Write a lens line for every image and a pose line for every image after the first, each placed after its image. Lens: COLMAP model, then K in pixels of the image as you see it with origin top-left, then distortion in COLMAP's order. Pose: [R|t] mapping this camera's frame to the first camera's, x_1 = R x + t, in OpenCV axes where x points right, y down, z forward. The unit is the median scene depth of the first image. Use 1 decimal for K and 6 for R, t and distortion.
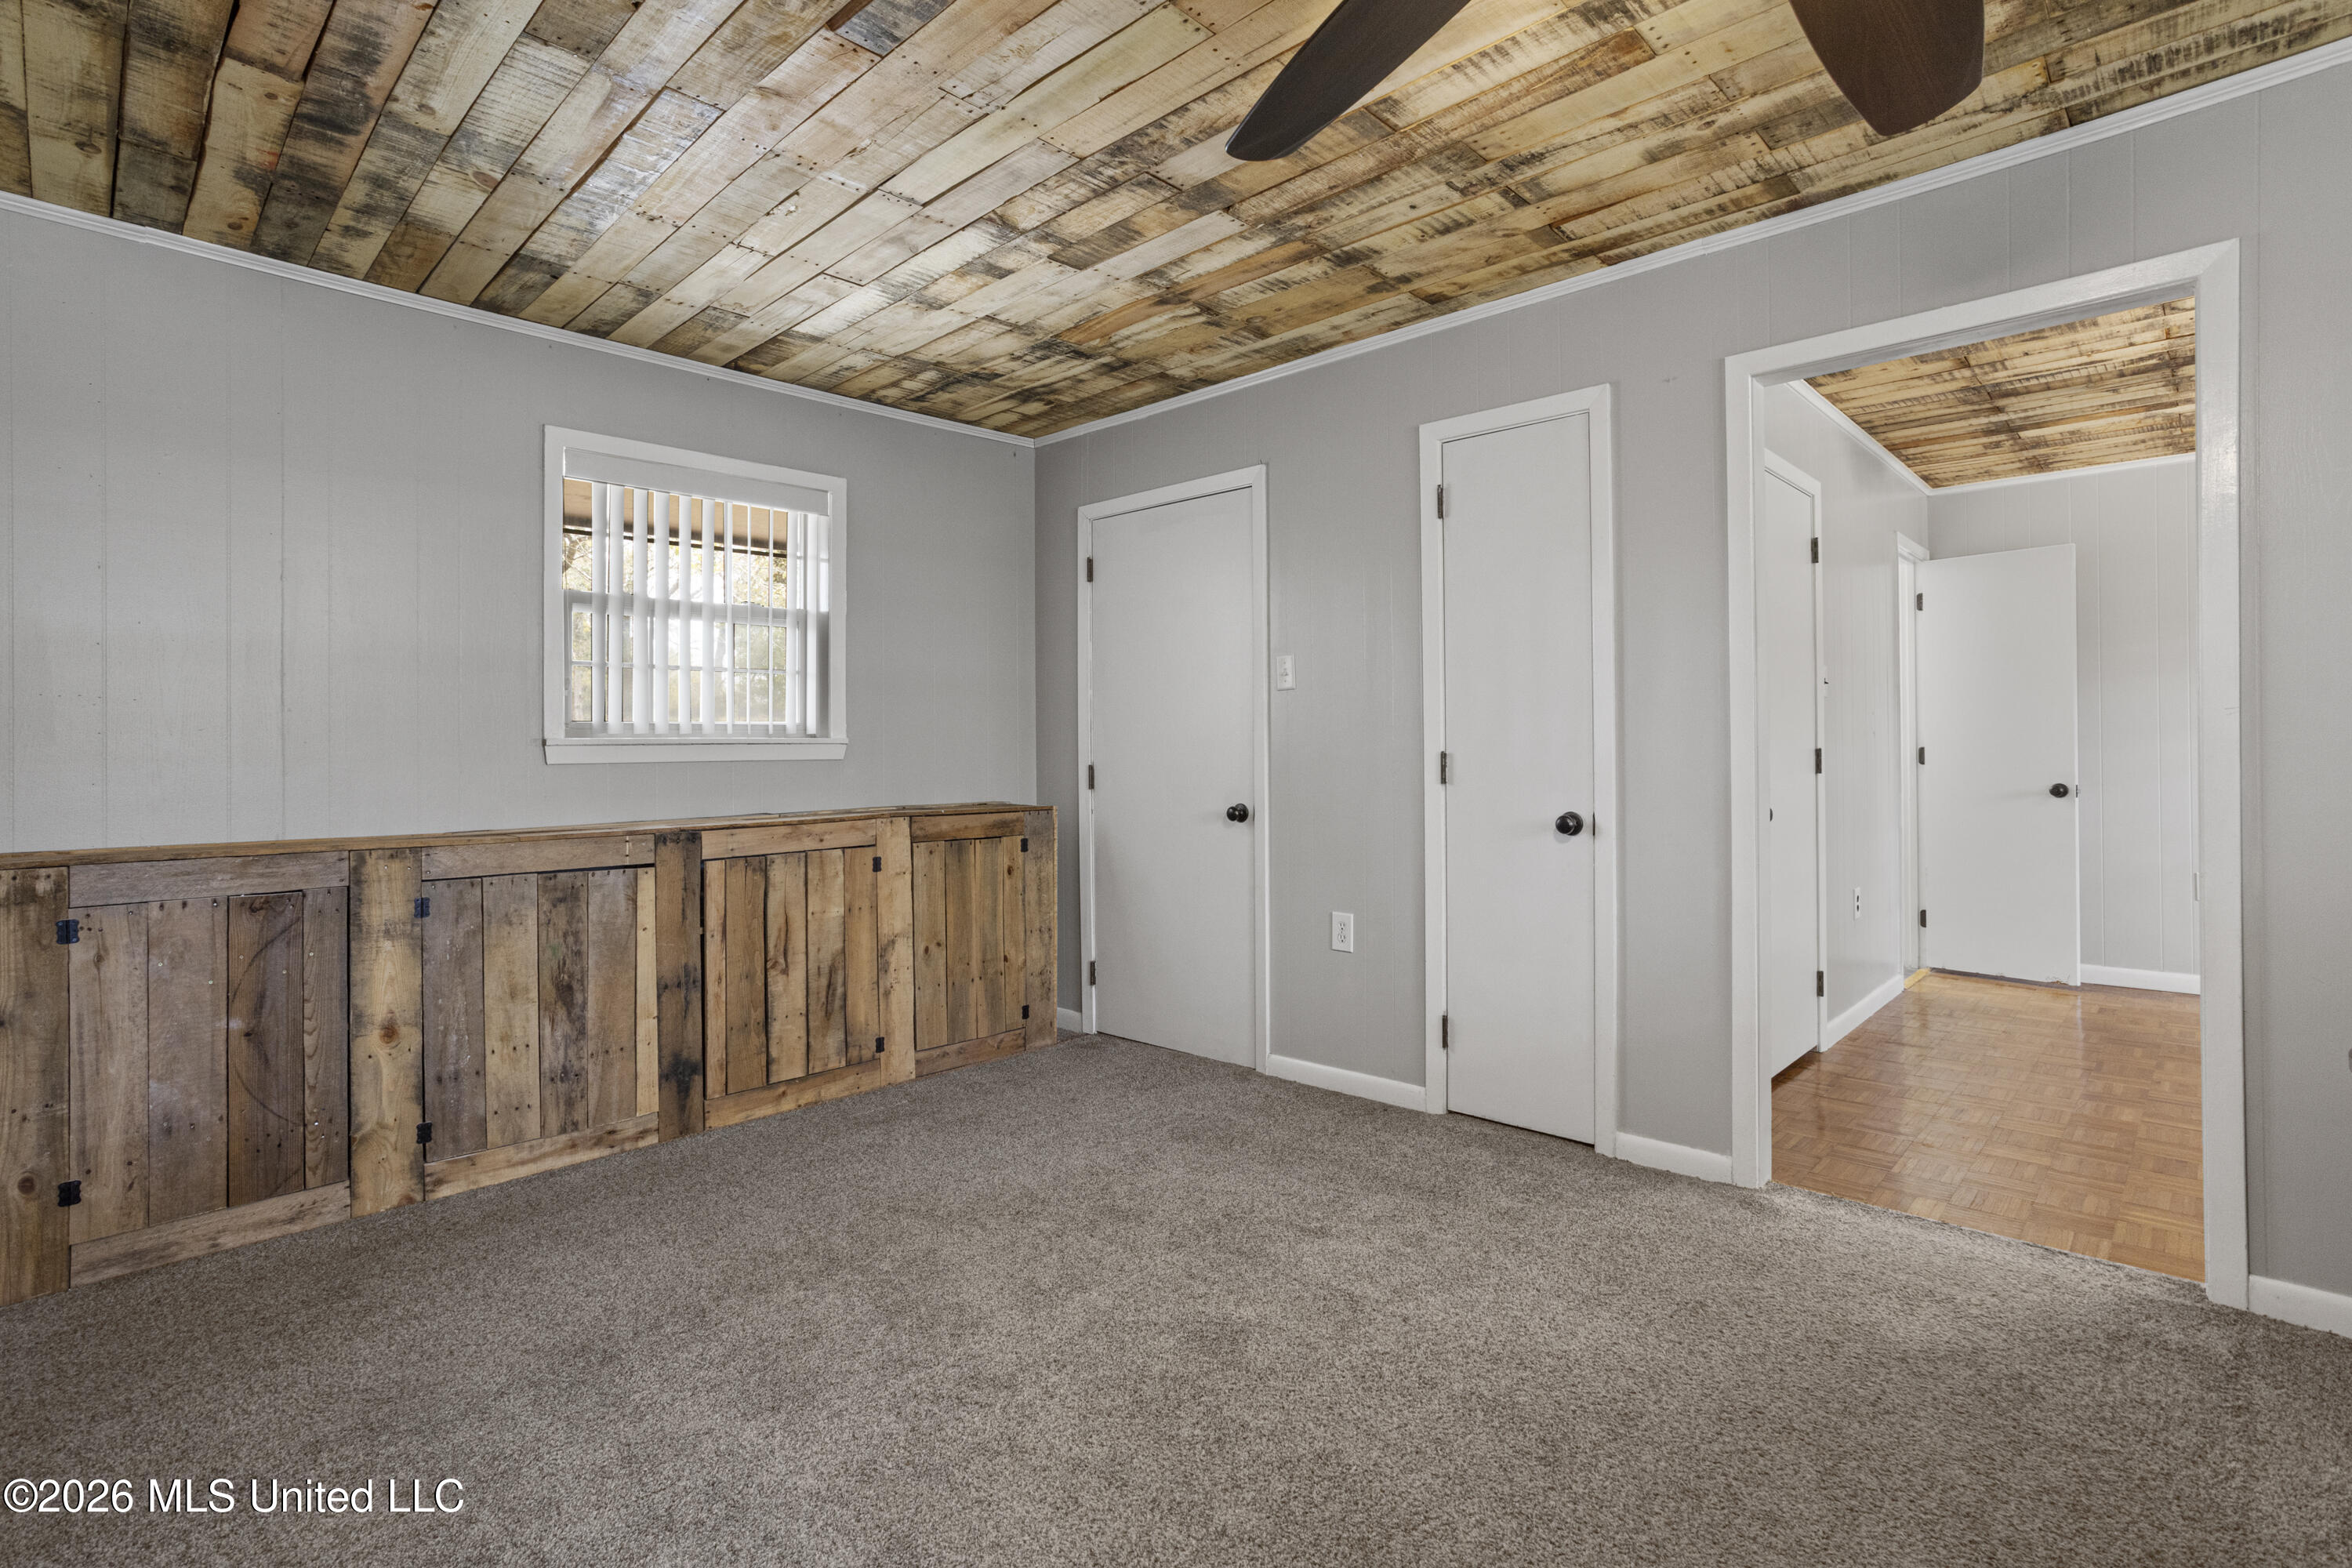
lens RADIAL K [[1130.5, 0, 1166.7], [0, 1130.5, 753.3], [0, 0, 1]] dist [-0.055589, 0.036289]
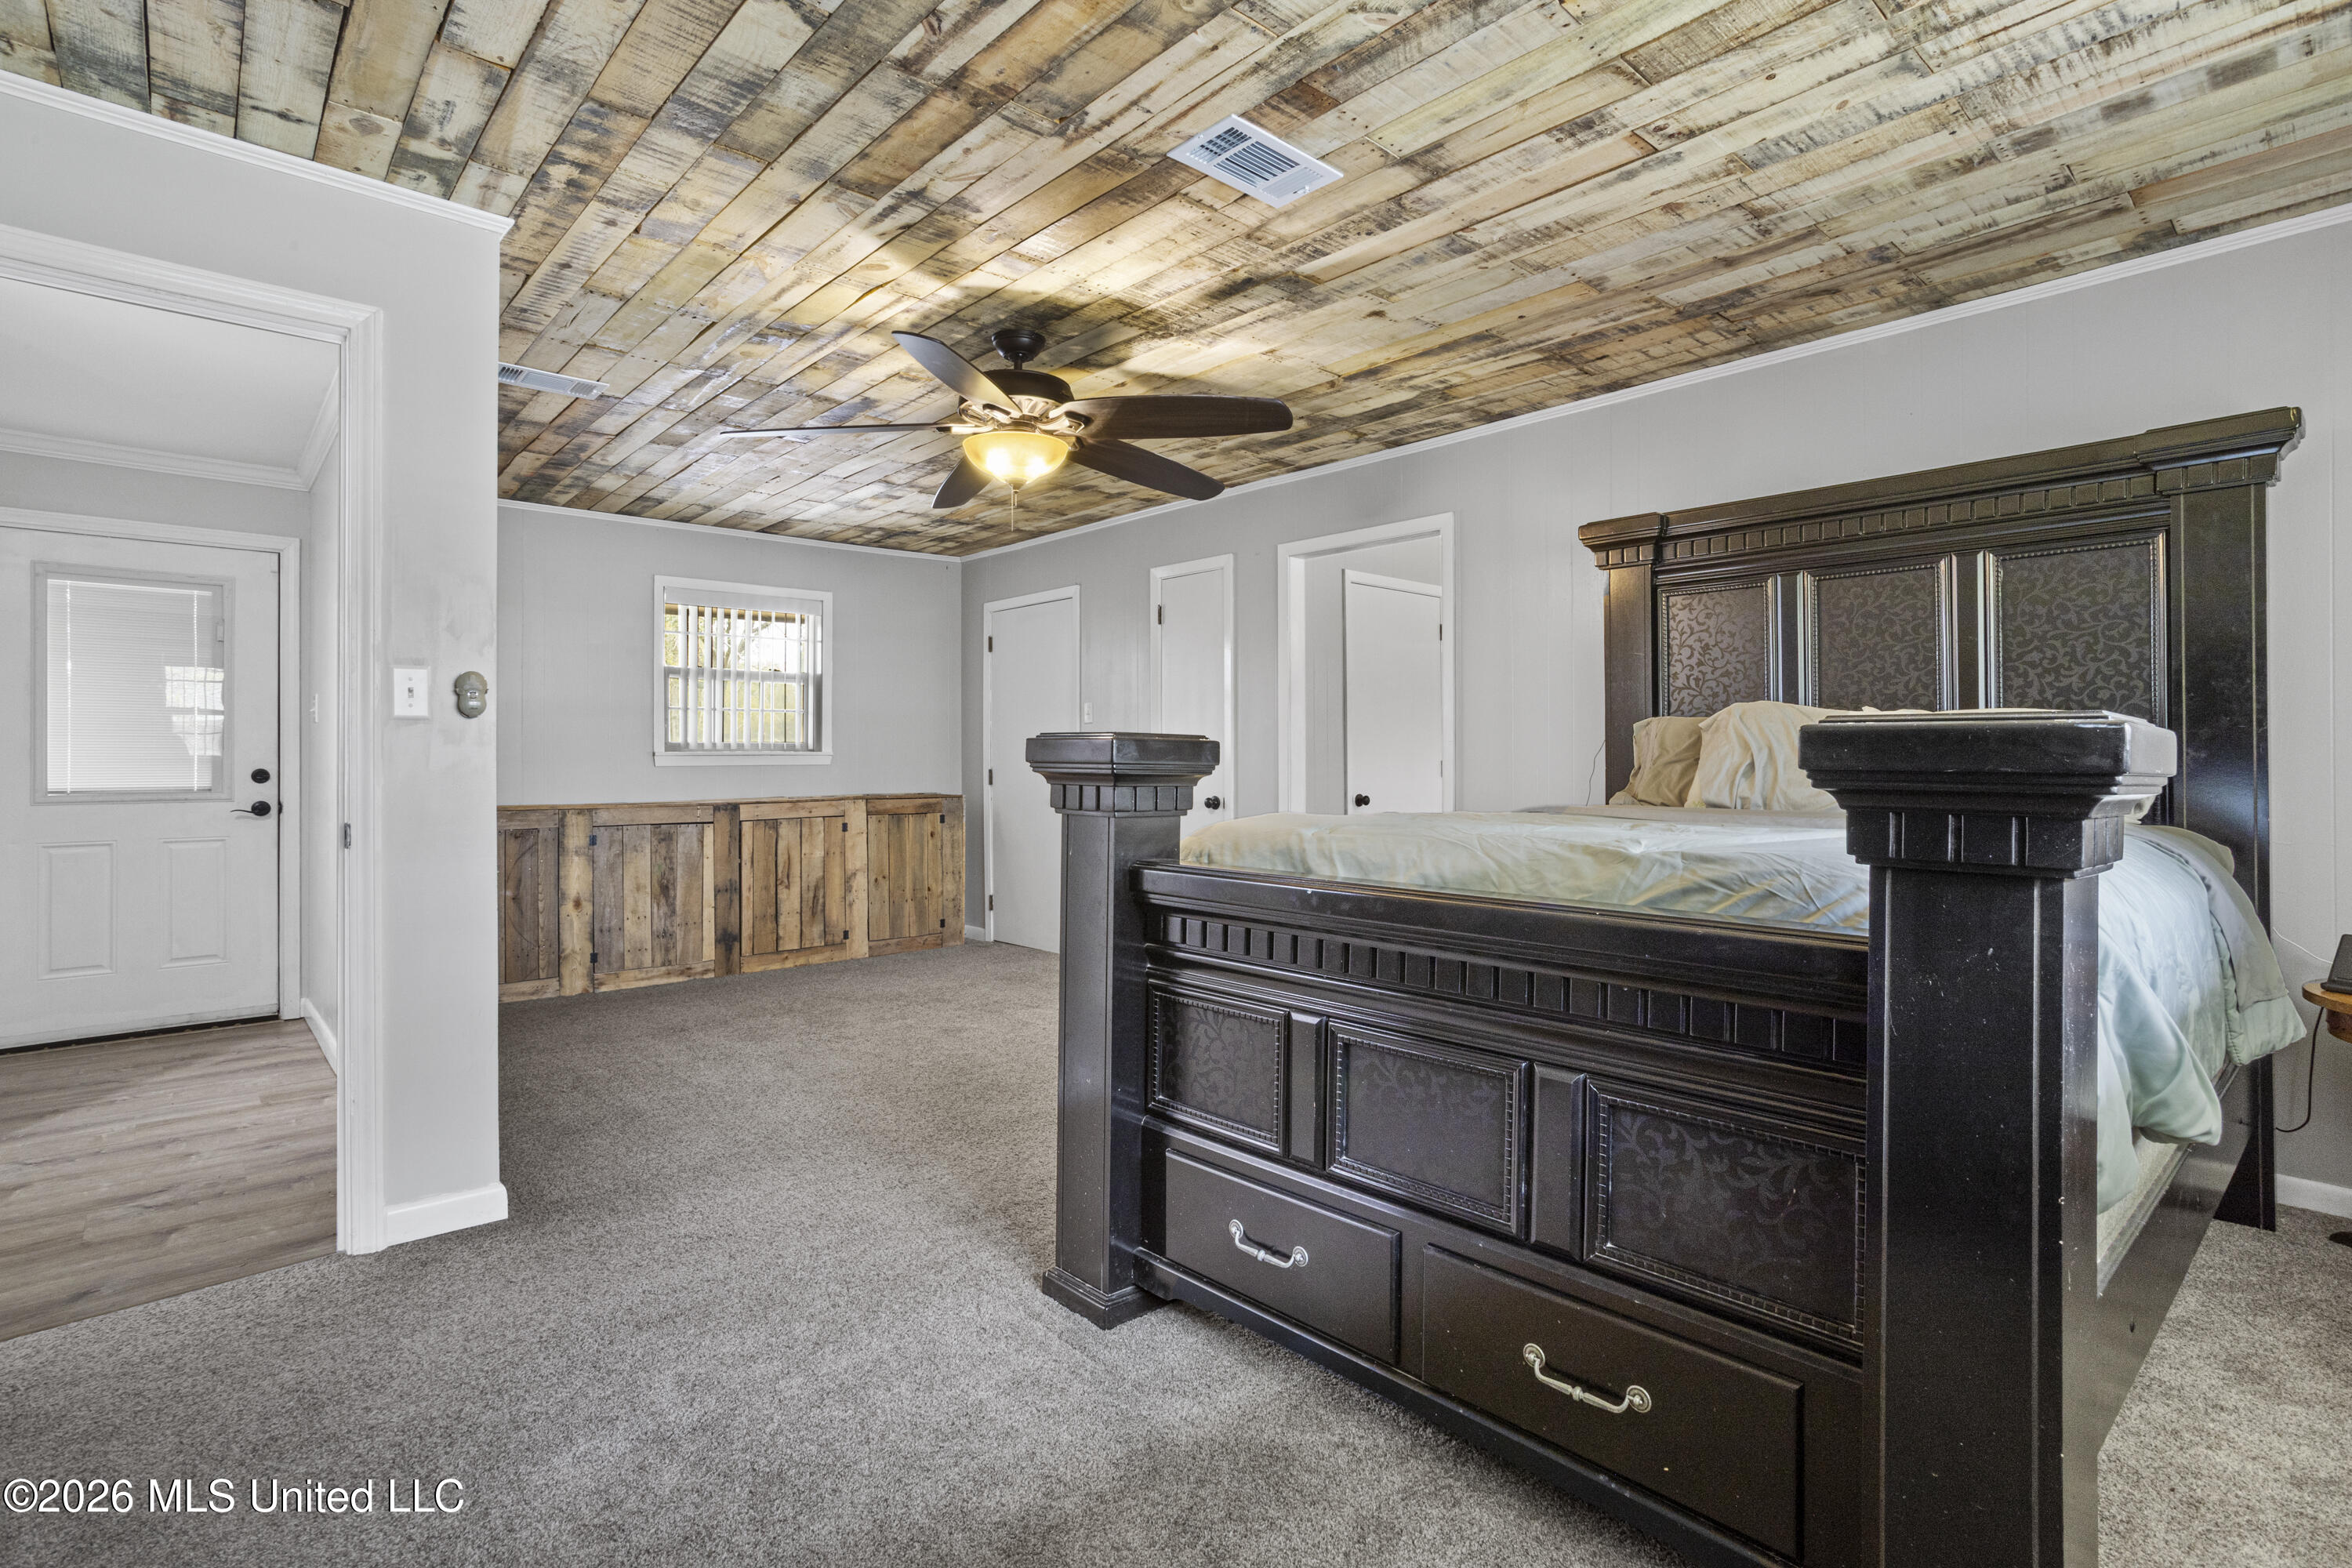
lens RADIAL K [[1126.8, 0, 1168.6], [0, 1126.8, 767.8], [0, 0, 1]] dist [-0.057026, 0.035171]
pose [[0.997703, 0.004105, -0.067617, 0.382323], [-0.003887, 0.999987, 0.003365, 0.002871], [0.067630, -0.003094, 0.997706, -0.720587]]
